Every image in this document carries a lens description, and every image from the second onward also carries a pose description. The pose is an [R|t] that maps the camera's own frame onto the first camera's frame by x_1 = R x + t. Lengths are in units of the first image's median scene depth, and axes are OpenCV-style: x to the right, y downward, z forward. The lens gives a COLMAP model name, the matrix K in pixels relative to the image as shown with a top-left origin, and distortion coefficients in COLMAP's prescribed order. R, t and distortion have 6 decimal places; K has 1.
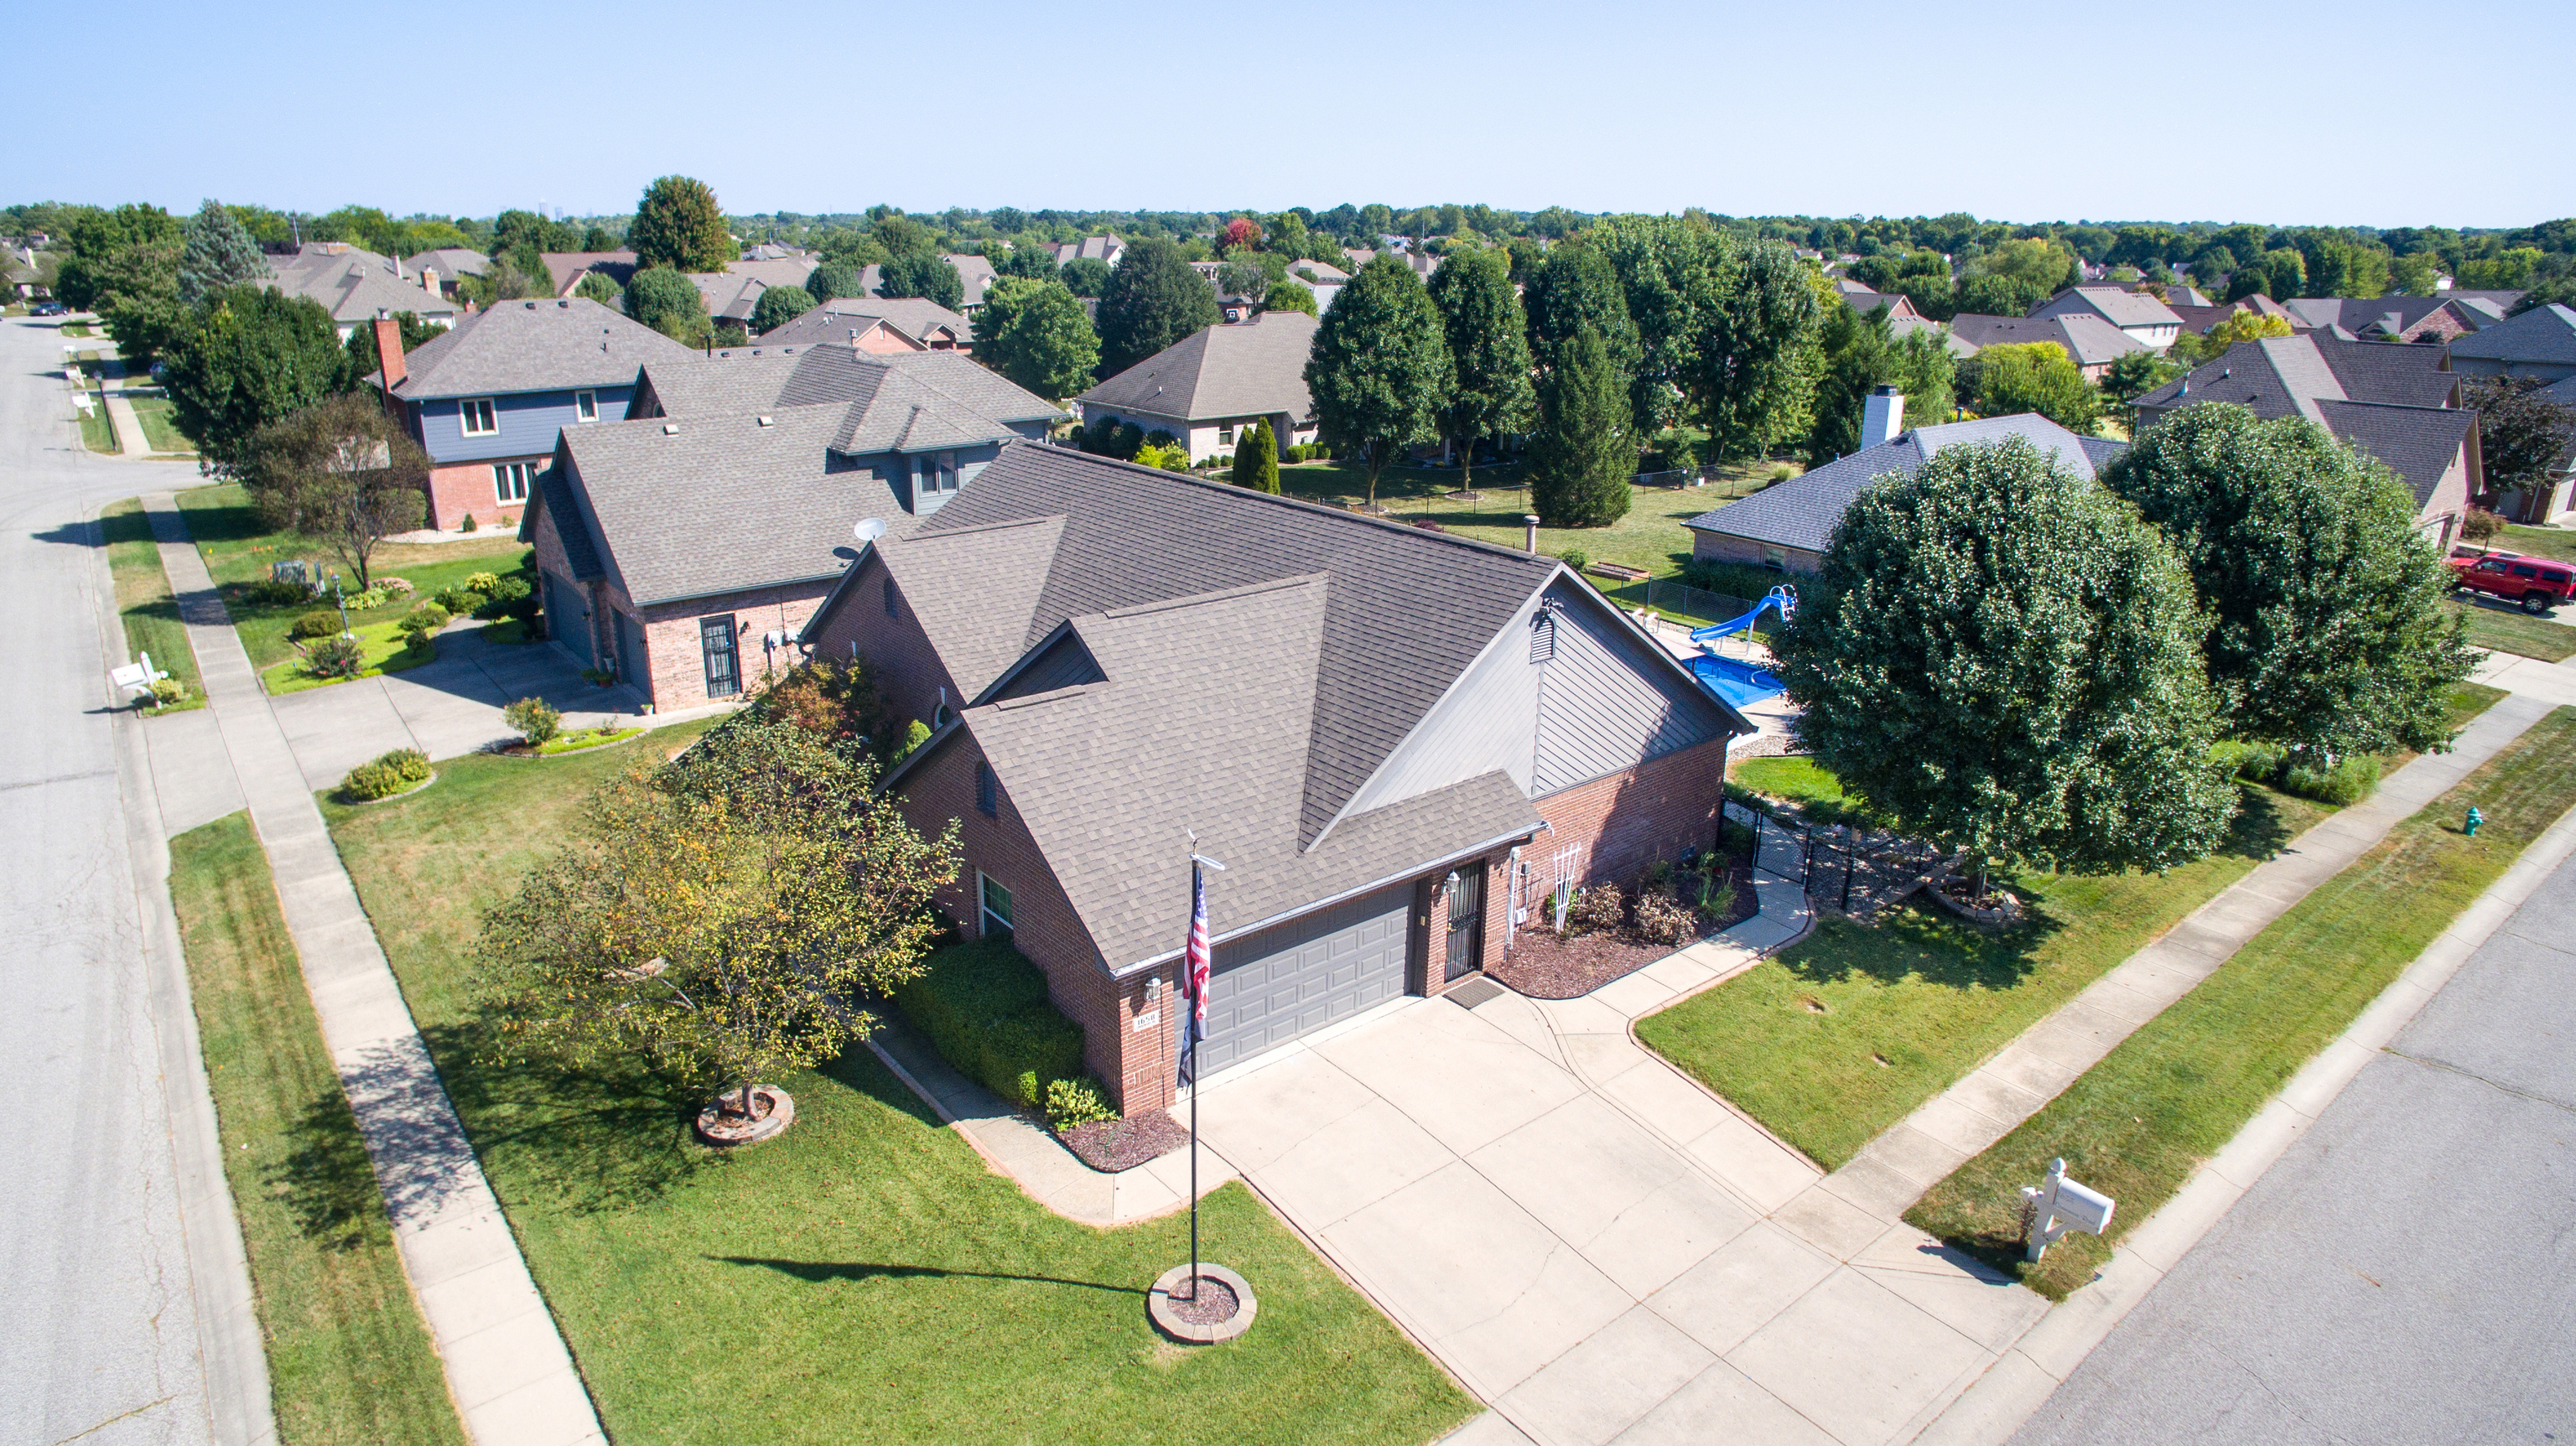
lens RADIAL K [[1500.1, 0, 1288.0], [0, 1500.1, 723.0], [0, 0, 1]] dist [-0.120626, 0.089813]
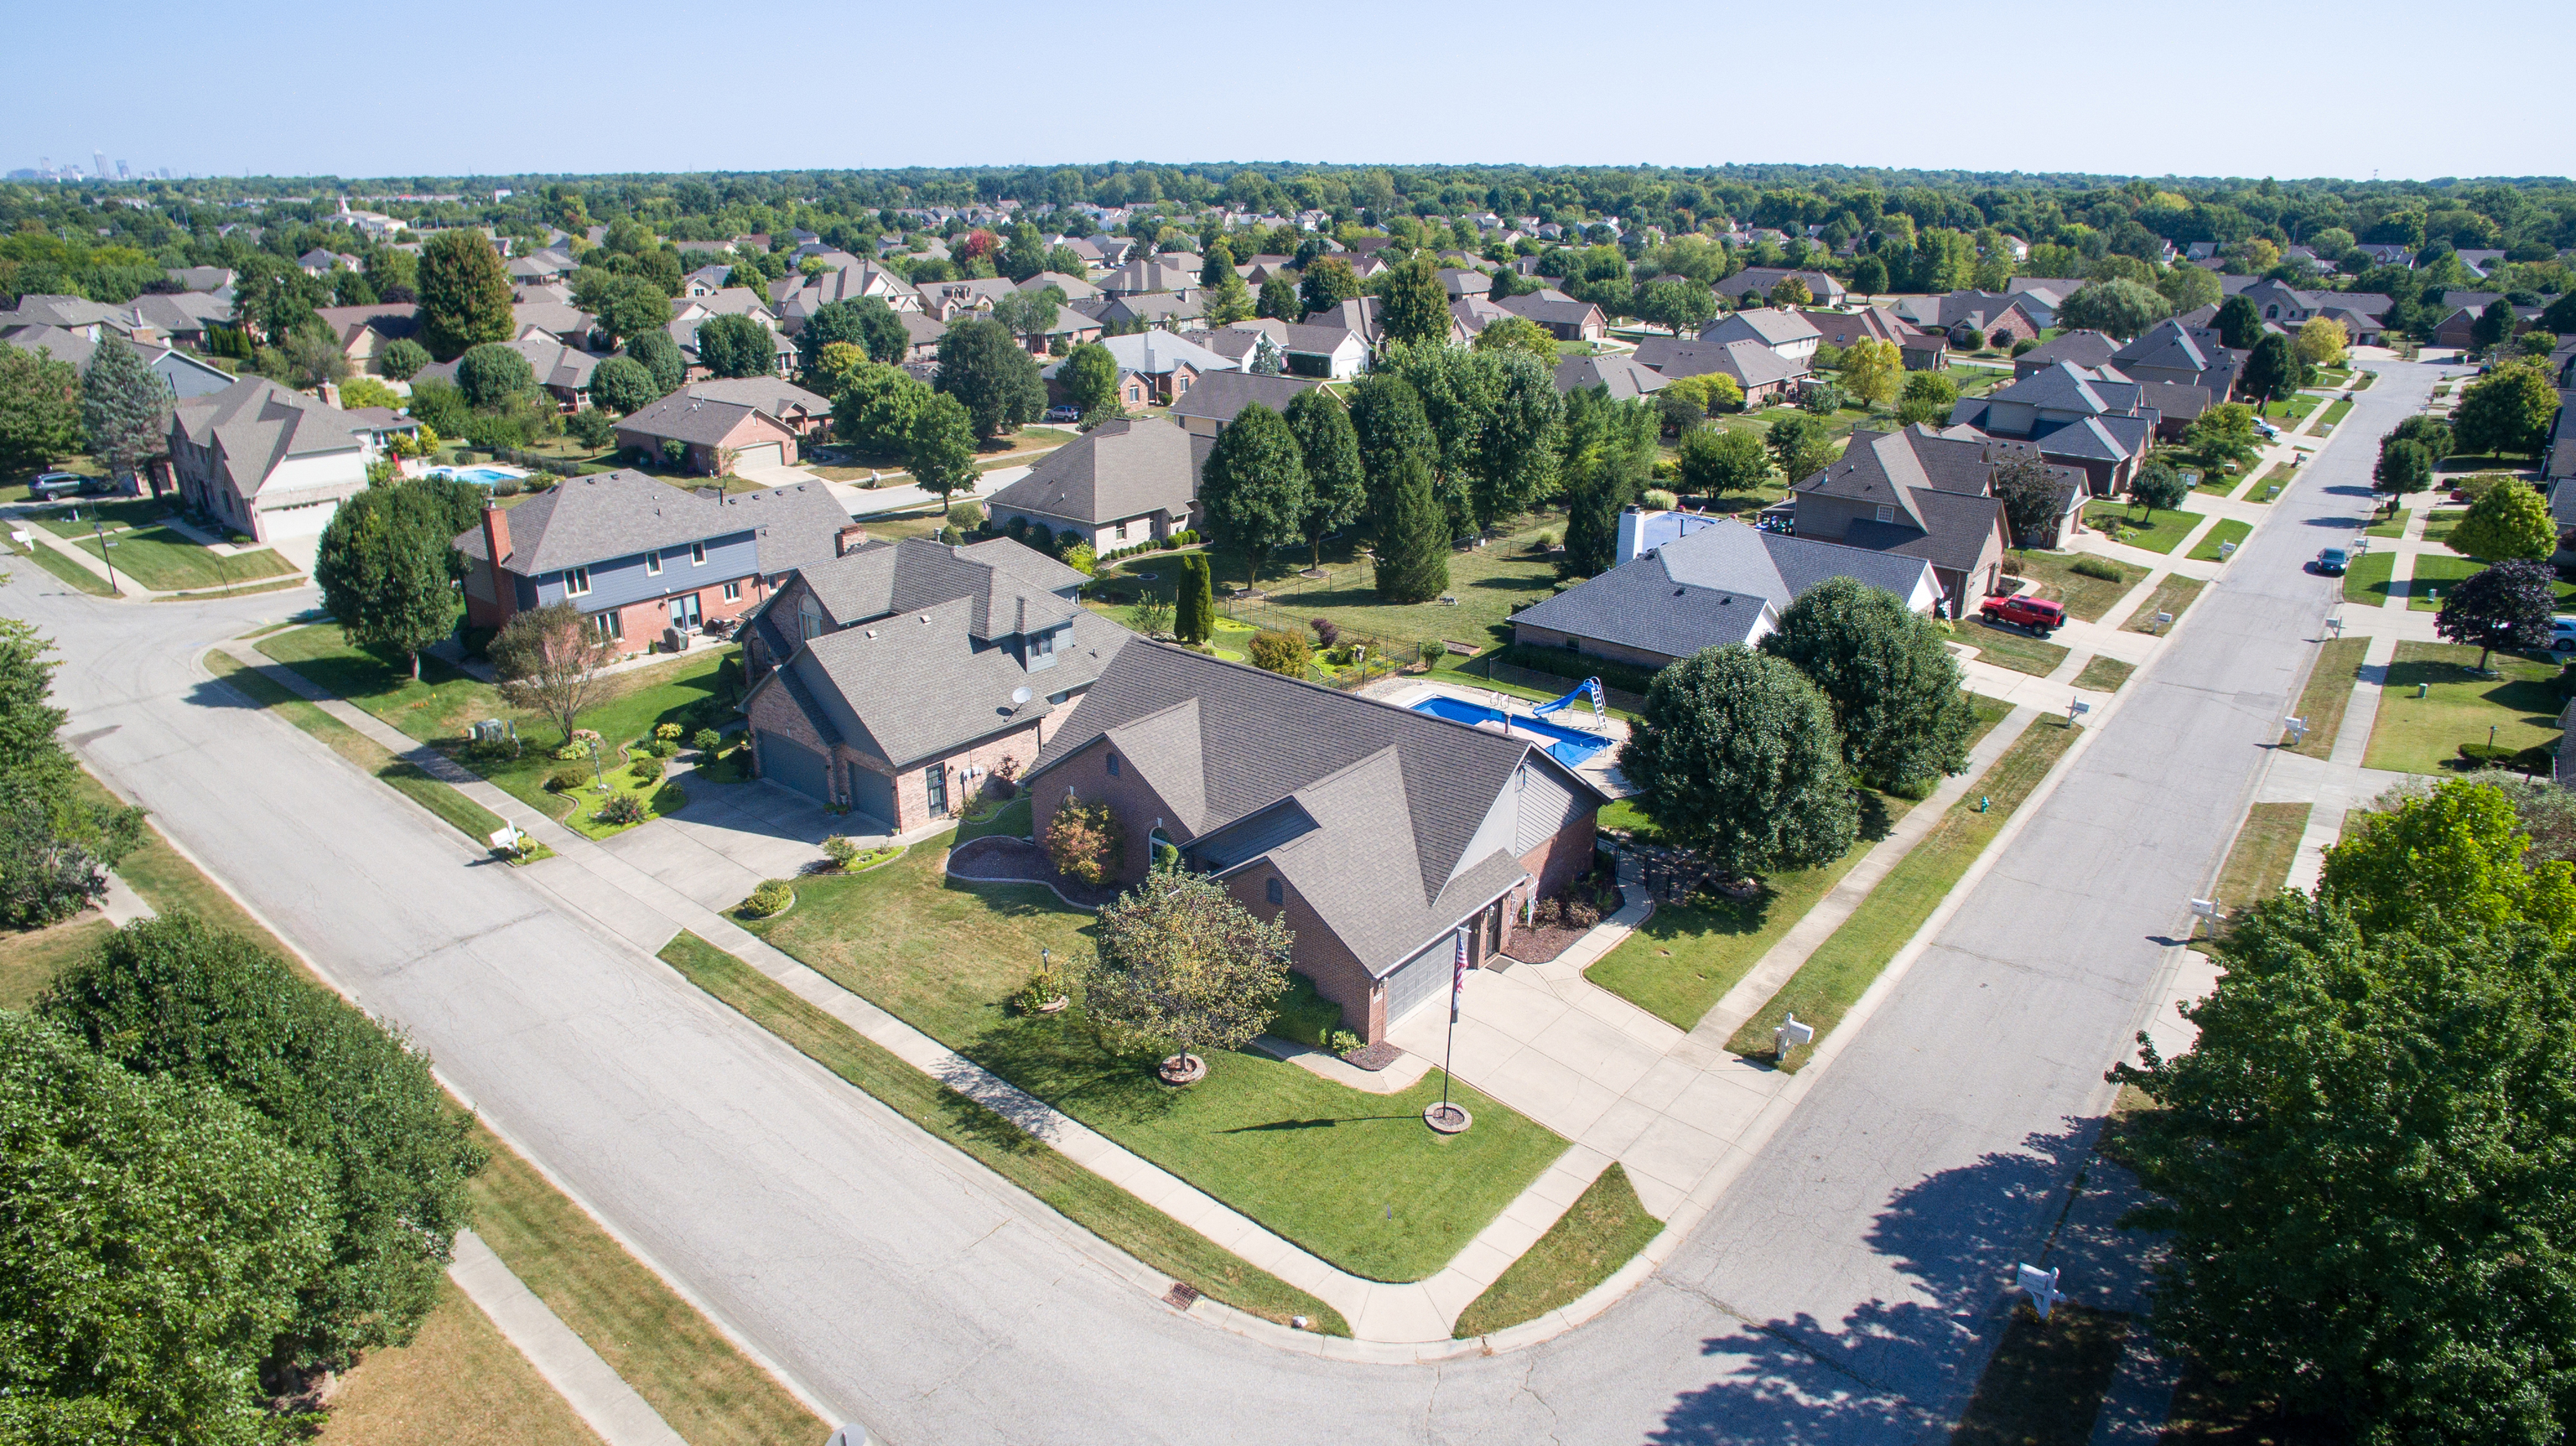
lens RADIAL K [[1500.1, 0, 1288.0], [0, 1500.1, 723.0], [0, 0, 1]] dist [-0.120626, 0.089813]
pose [[0.979003, -0.077004, 0.188741, -0.182761], [0.070711, 0.996700, 0.039858, -0.085830], [-0.191188, -0.025675, 0.981218, -0.315964]]
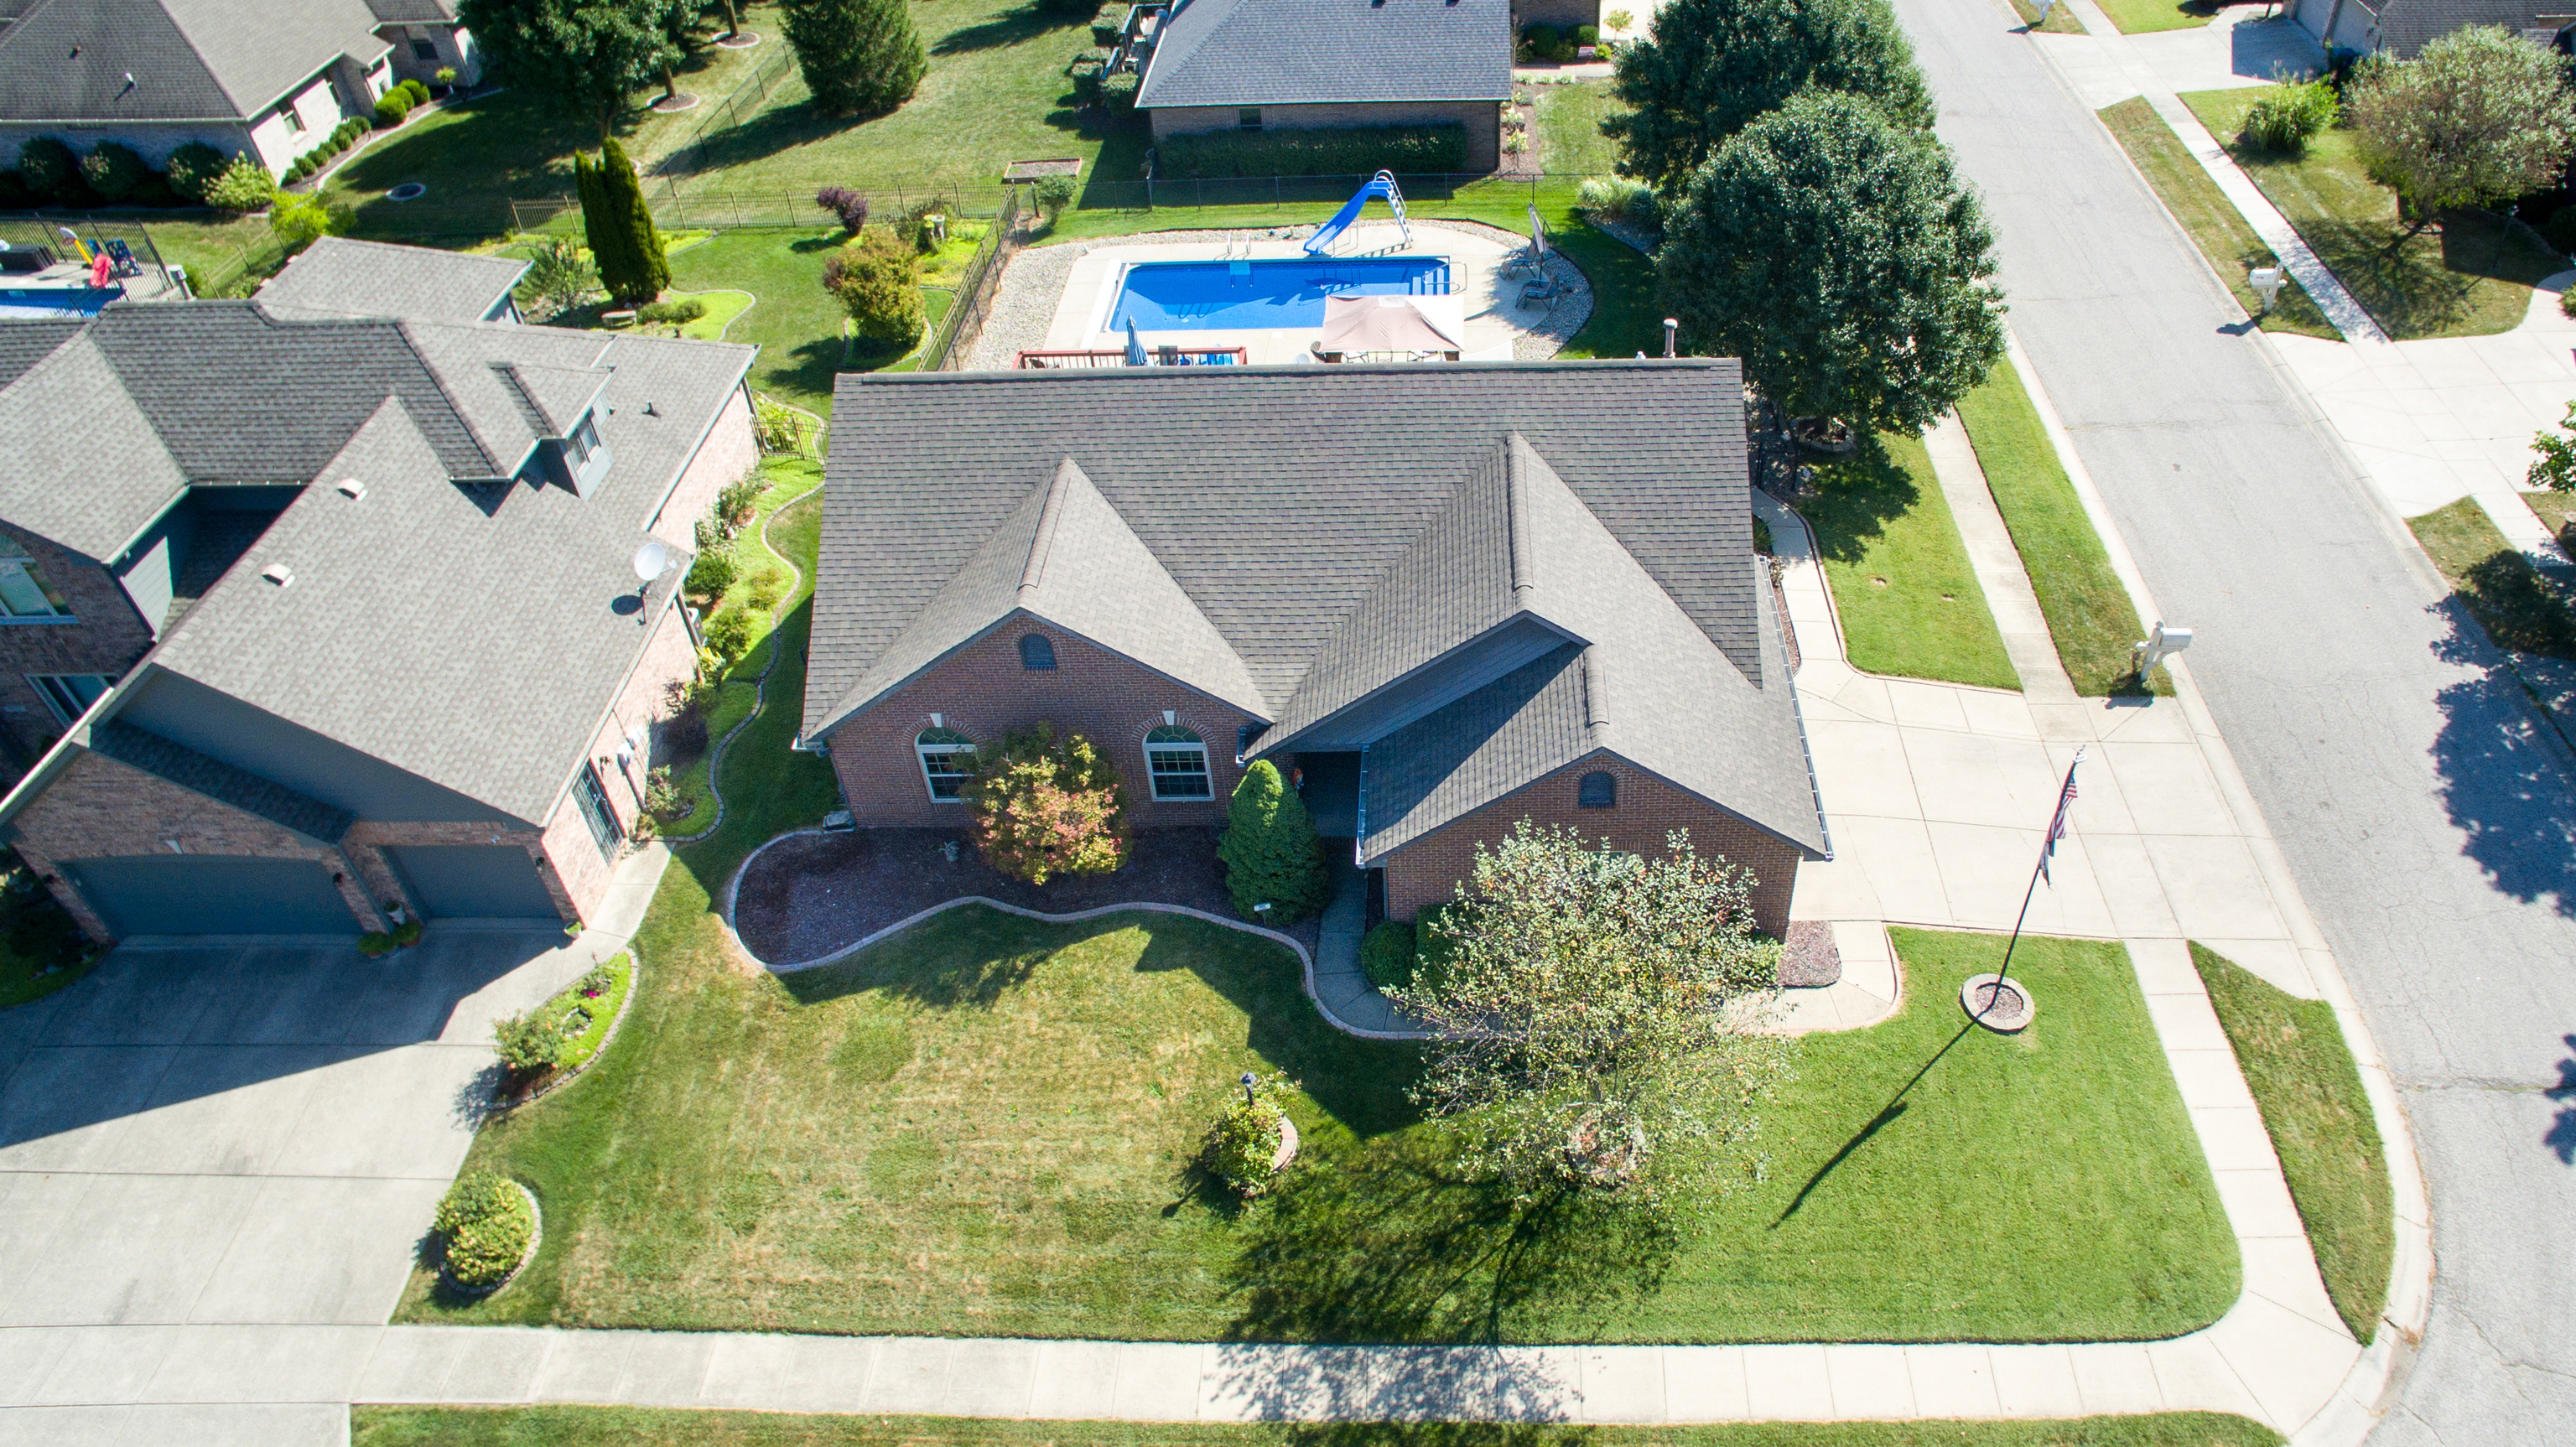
lens RADIAL K [[1714.1, 0, 1437.0], [0, 1714.1, 714.5], [0, 0, 1]] dist [-0.127618, 0.101571]
pose [[0.639161, -0.527211, 0.559930, -0.322932], [0.272595, 0.836092, 0.476069, -0.214322], [-0.719142, -0.151651, 0.678113, 0.081575]]
